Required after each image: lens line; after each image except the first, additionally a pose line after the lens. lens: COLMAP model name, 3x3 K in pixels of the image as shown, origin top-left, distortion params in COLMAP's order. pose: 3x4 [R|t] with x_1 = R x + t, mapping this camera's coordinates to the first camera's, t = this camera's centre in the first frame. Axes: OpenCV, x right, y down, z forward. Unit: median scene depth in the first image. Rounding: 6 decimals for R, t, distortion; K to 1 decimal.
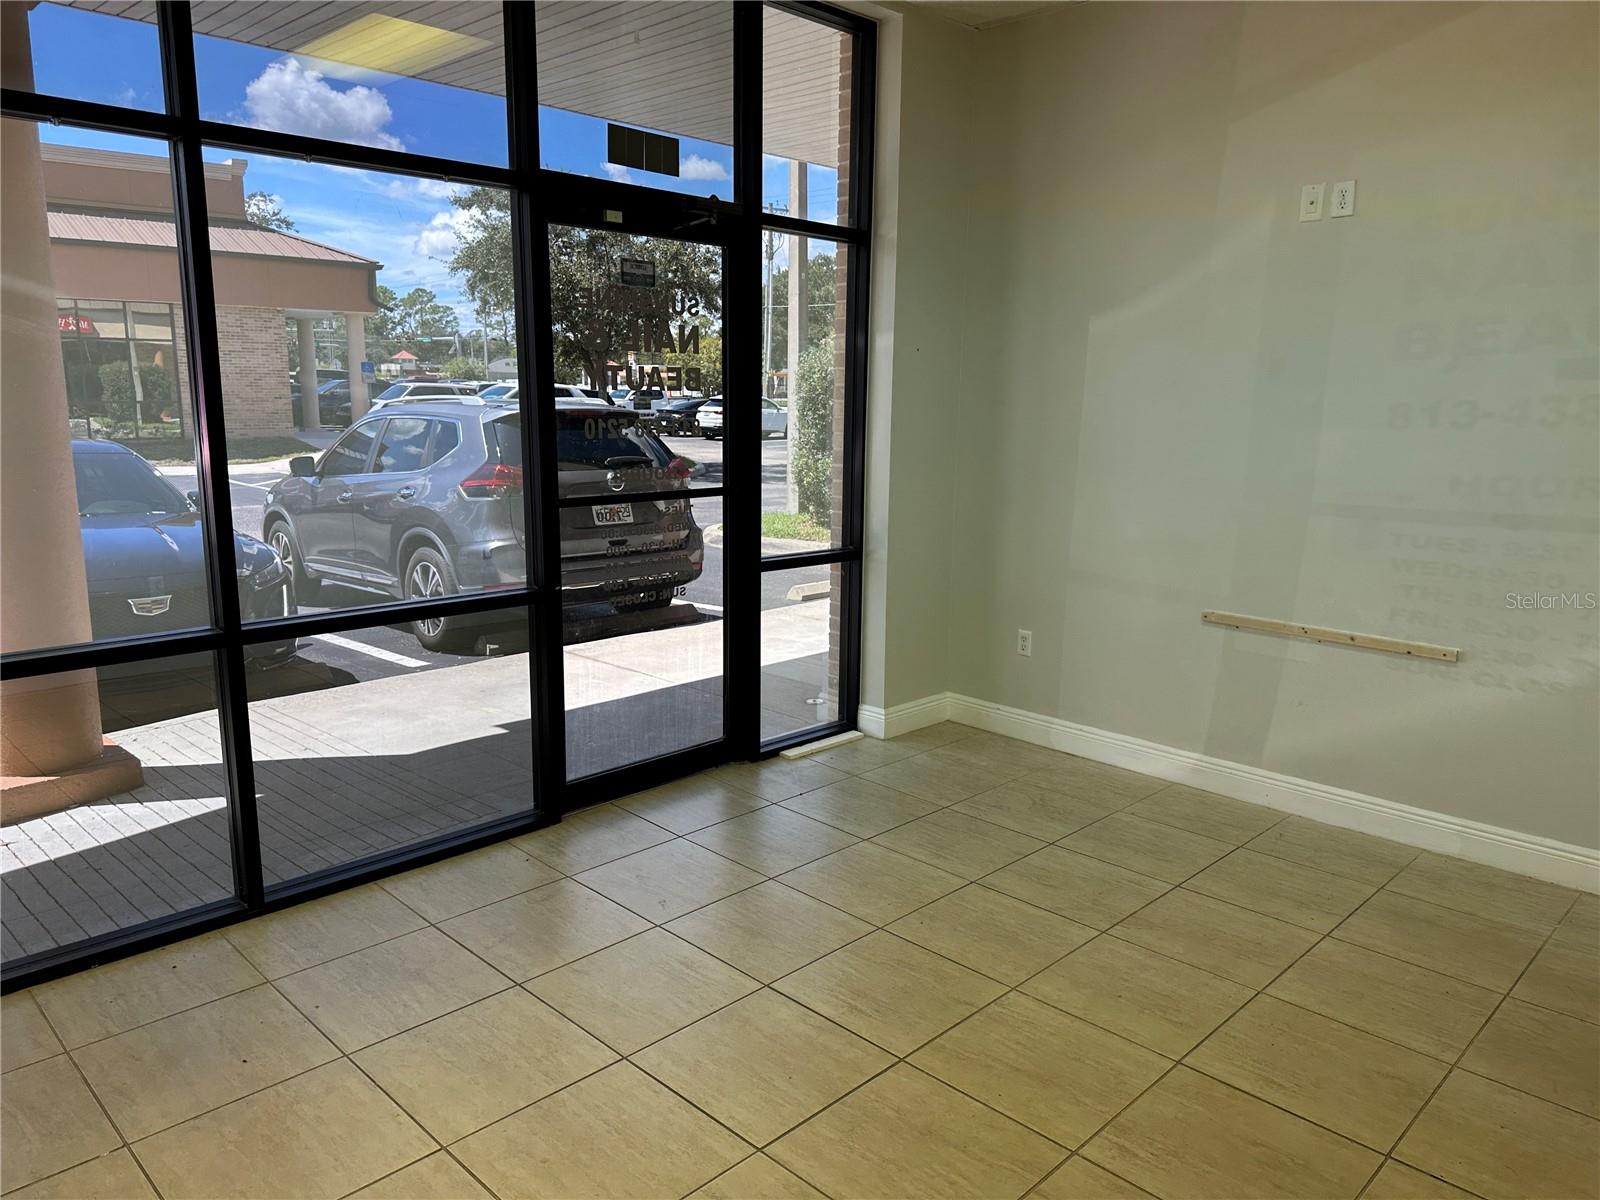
lens RADIAL K [[1138.7, 0, 794.9], [0, 1138.7, 595.4], [0, 0, 1]] dist [0.037324, -0.007084]
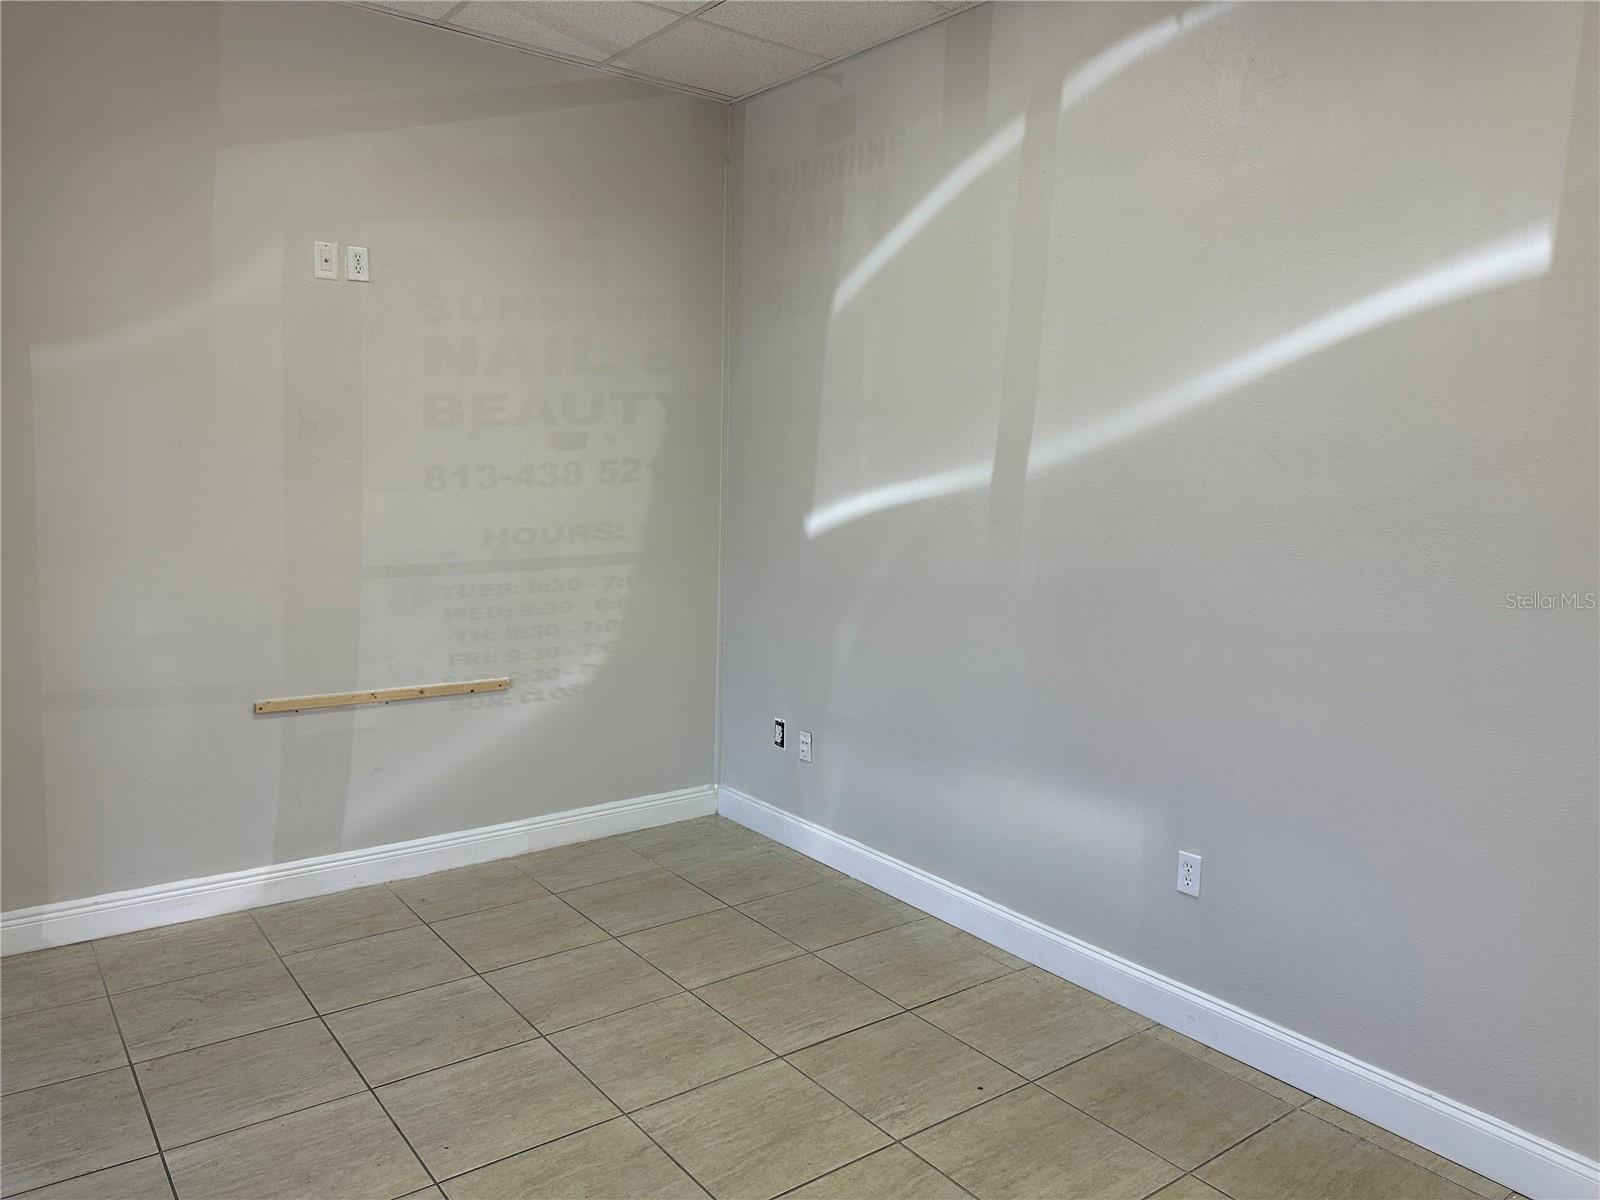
lens RADIAL K [[1138.7, 0, 795.2], [0, 1138.7, 607.6], [0, 0, 1]] dist [0.037324, -0.007084]
pose [[0.144285, -0.135932, 0.980155, -0.487654], [0.156009, 0.981257, 0.113119, -0.105210], [-0.977161, 0.136592, 0.162787, 0.510407]]
